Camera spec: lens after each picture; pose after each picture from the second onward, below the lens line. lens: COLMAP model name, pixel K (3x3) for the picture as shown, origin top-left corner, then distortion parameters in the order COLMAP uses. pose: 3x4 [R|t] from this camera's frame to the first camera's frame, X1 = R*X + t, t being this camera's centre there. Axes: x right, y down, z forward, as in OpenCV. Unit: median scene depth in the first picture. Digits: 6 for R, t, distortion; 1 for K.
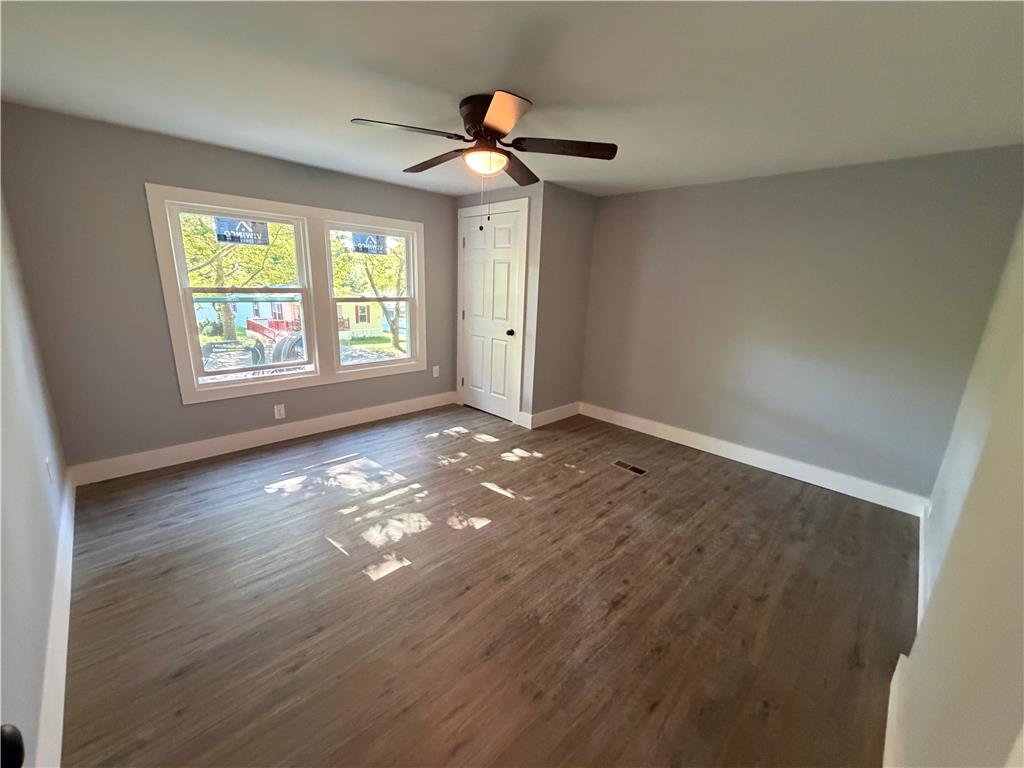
lens RADIAL K [[411.0, 0, 516.1], [0, 411.0, 394.5], [0, 0, 1]] dist [0.000867, 0.000140]
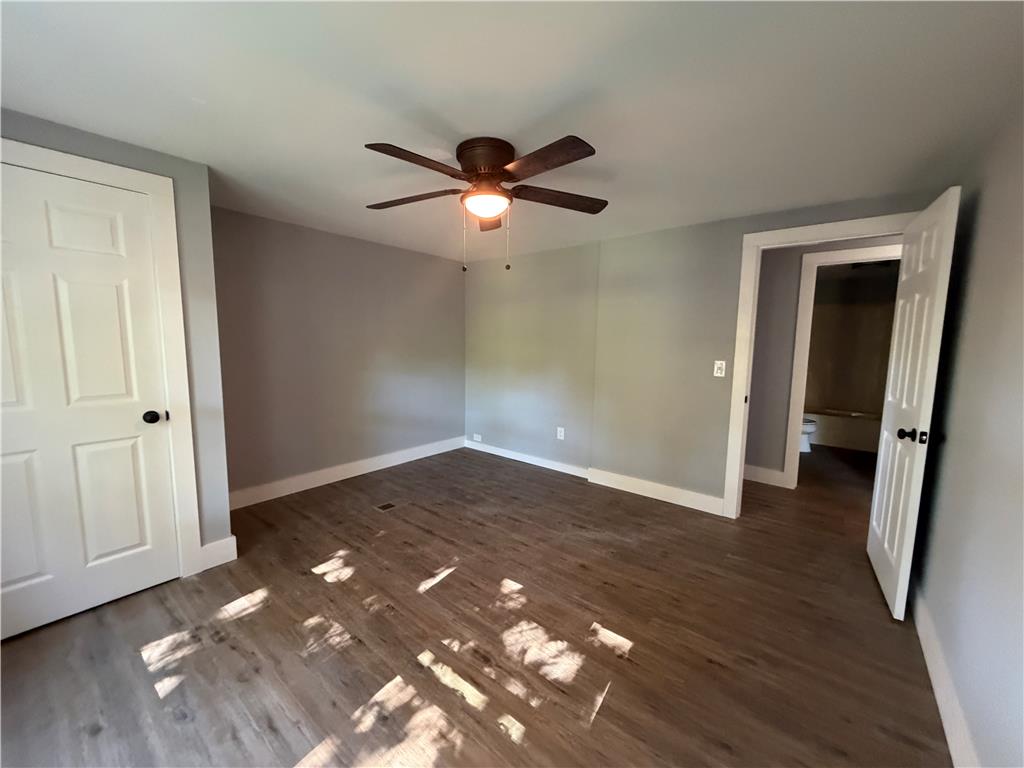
lens RADIAL K [[407.3, 0, 508.7], [0, 407.3, 384.5], [0, 0, 1]] dist [-0.001496, 0.000611]
pose [[-0.110026, -0.152153, 0.982214, -0.762382], [0.240253, 0.954838, 0.174825, -0.231775], [-0.964455, 0.255215, -0.068501, 0.794142]]
